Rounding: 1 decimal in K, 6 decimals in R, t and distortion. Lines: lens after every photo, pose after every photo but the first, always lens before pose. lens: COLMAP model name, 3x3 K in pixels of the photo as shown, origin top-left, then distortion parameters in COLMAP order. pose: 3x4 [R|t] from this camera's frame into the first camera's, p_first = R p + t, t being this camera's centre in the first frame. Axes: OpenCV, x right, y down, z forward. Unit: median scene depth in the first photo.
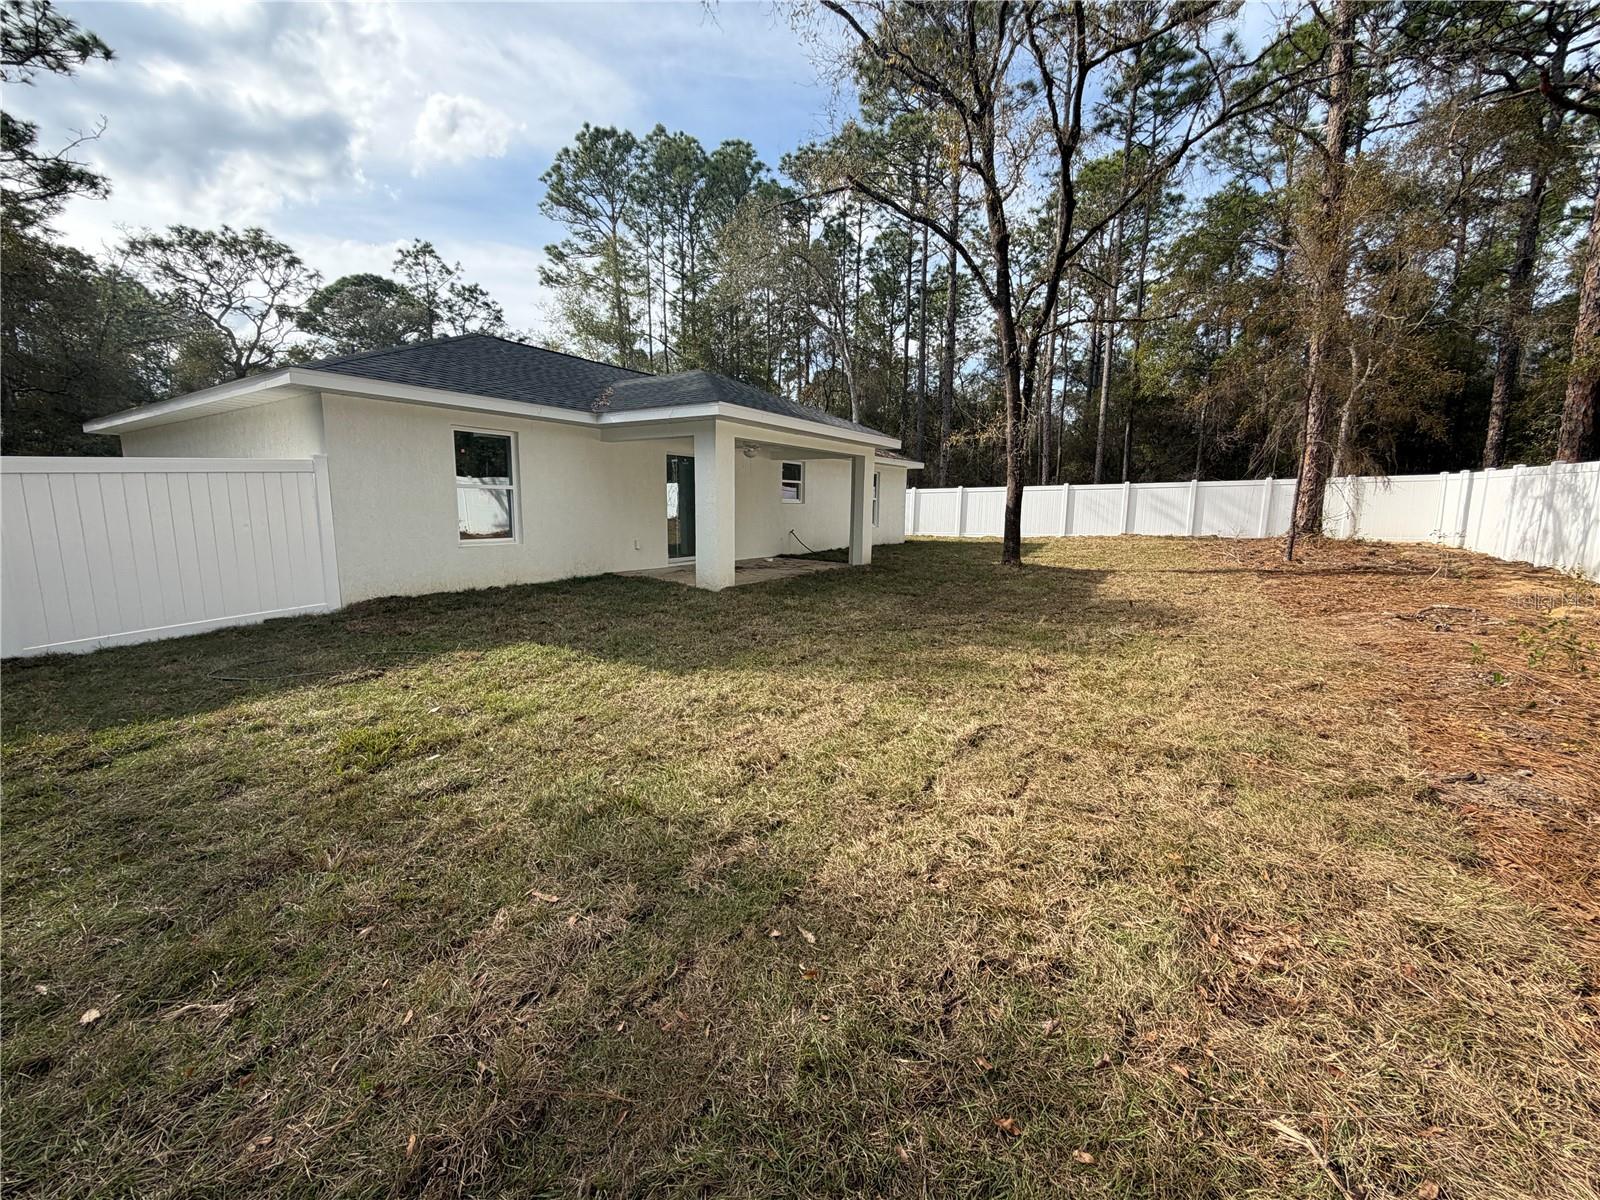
lens RADIAL K [[637.7, 0, 794.7], [0, 637.7, 598.8], [0, 0, 1]] dist [-0.001163, 0.000538]
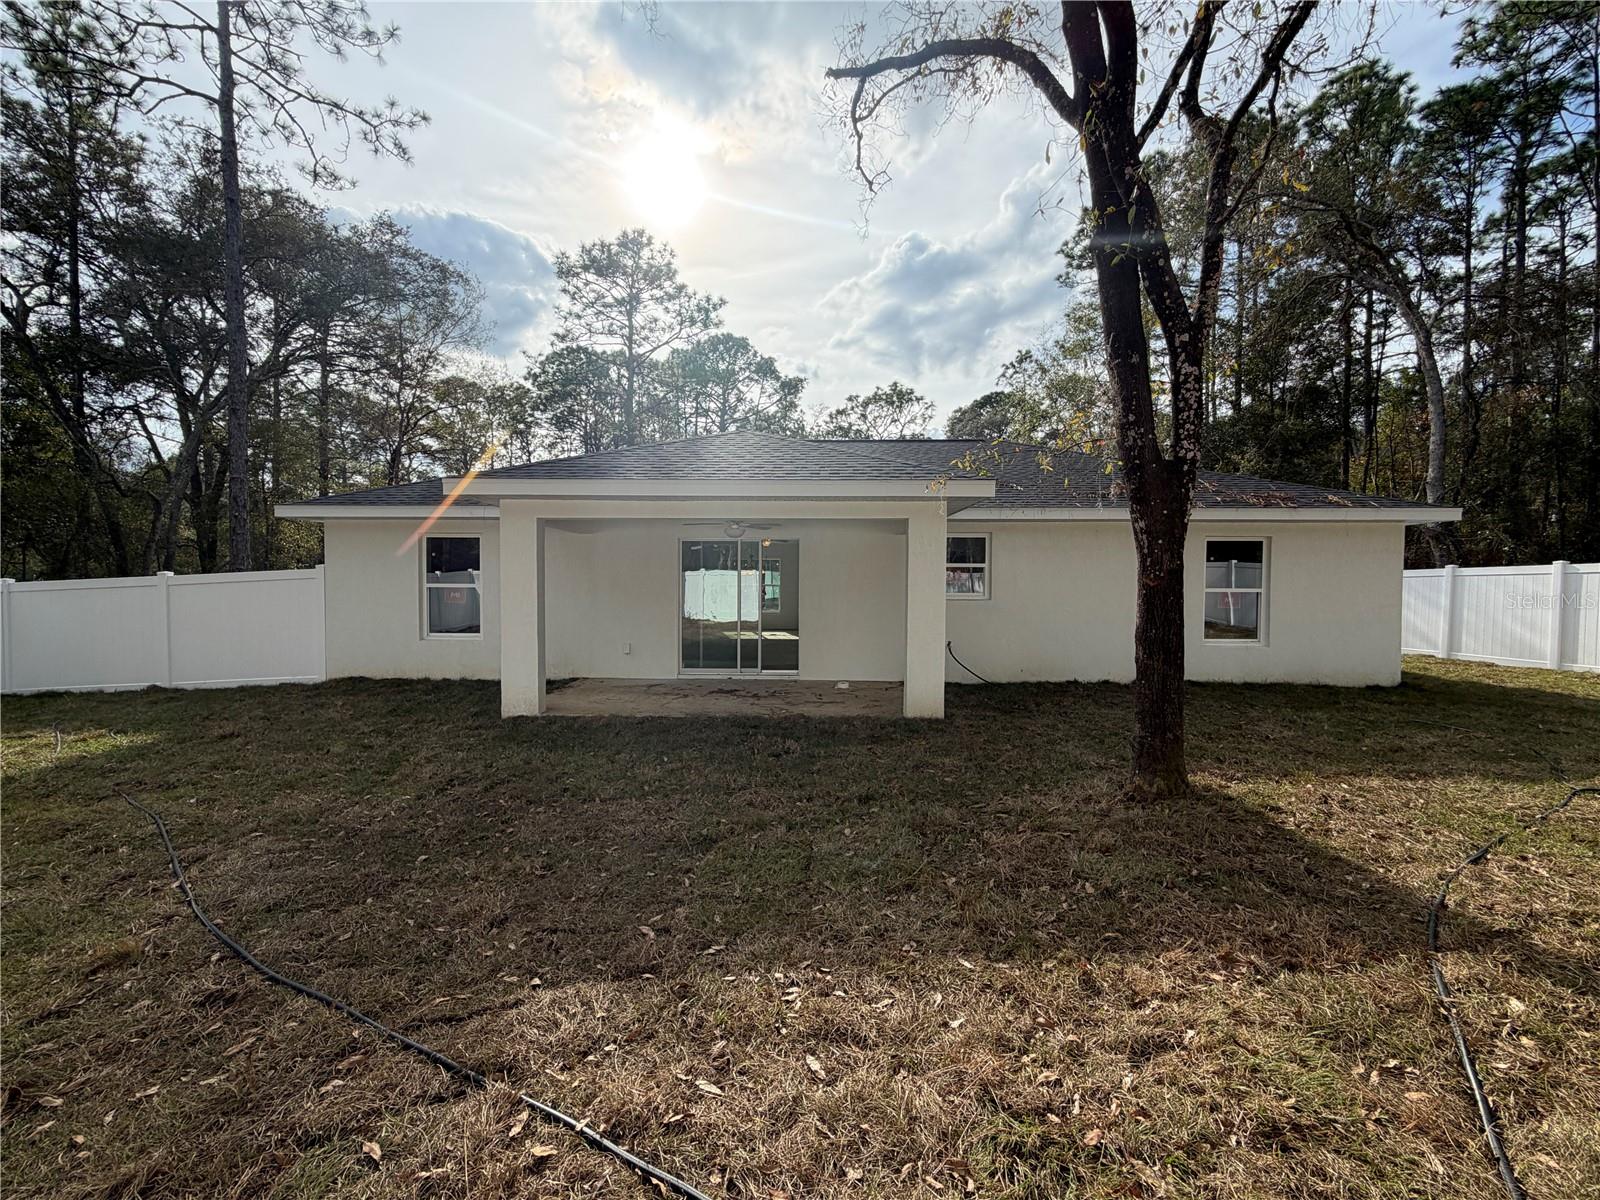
lens RADIAL K [[637.7, 0, 794.7], [0, 637.7, 598.8], [0, 0, 1]] dist [-0.001163, 0.000538]
pose [[0.539604, 0.013231, -0.841815, 0.326167], [-0.122646, 0.990446, -0.063050, -0.068728], [0.832938, 0.137267, 0.536071, 0.397613]]
